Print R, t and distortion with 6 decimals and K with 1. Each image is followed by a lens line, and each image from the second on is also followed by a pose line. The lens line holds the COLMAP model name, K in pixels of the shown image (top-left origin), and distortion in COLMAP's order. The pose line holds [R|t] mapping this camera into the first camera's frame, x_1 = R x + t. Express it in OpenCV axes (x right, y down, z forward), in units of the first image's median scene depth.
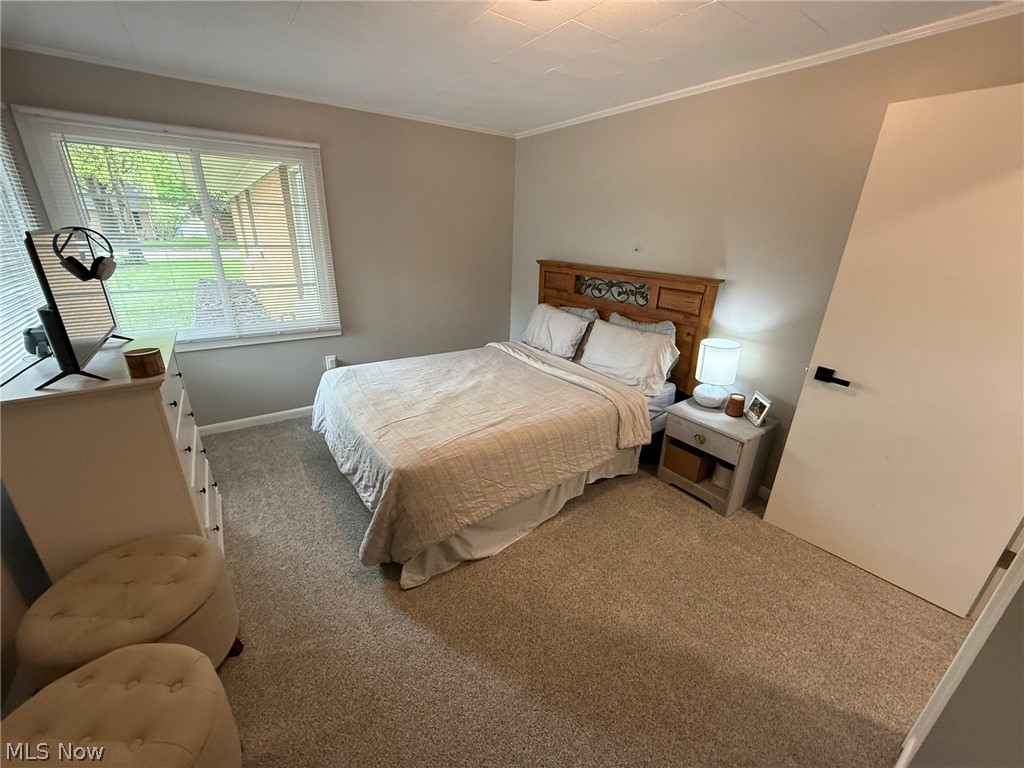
lens RADIAL K [[406.5, 0, 510.3], [0, 406.5, 382.3], [0, 0, 1]] dist [-0.003927, 0.000702]
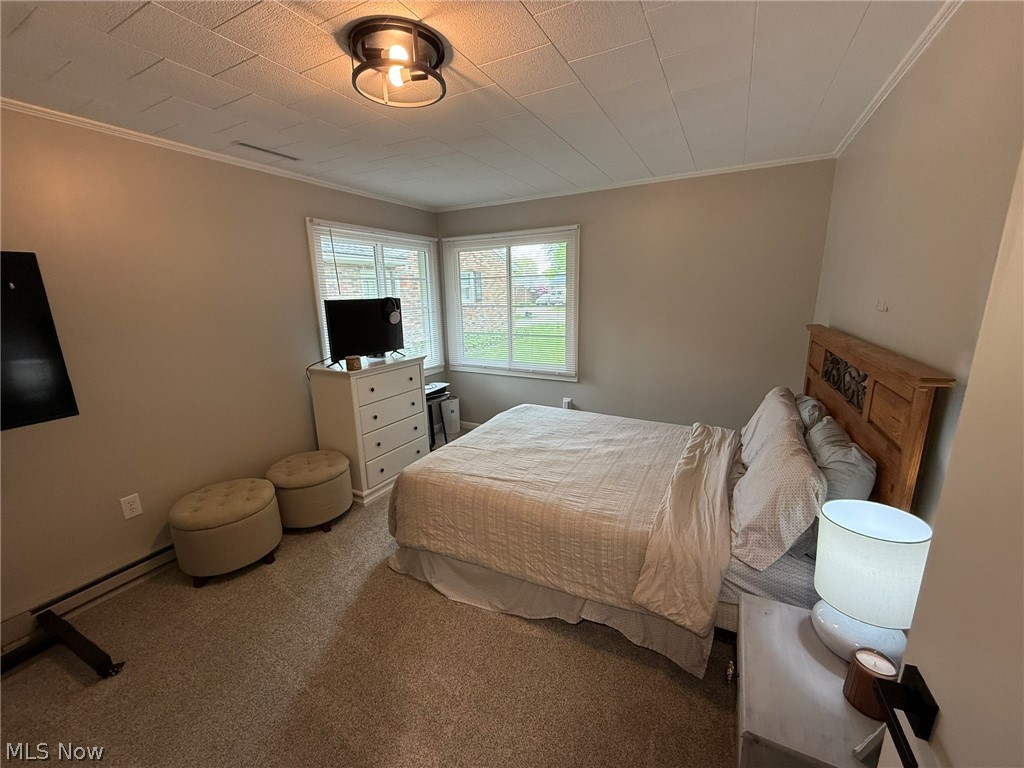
lens RADIAL K [[406.5, 0, 510.0], [0, 406.5, 382.6], [0, 0, 1]] dist [-0.003927, 0.000702]
pose [[0.448549, 0.161482, -0.879049, 0.671254], [-0.281807, 0.958925, 0.032359, -0.134935], [0.848168, 0.233208, 0.475632, 0.419222]]
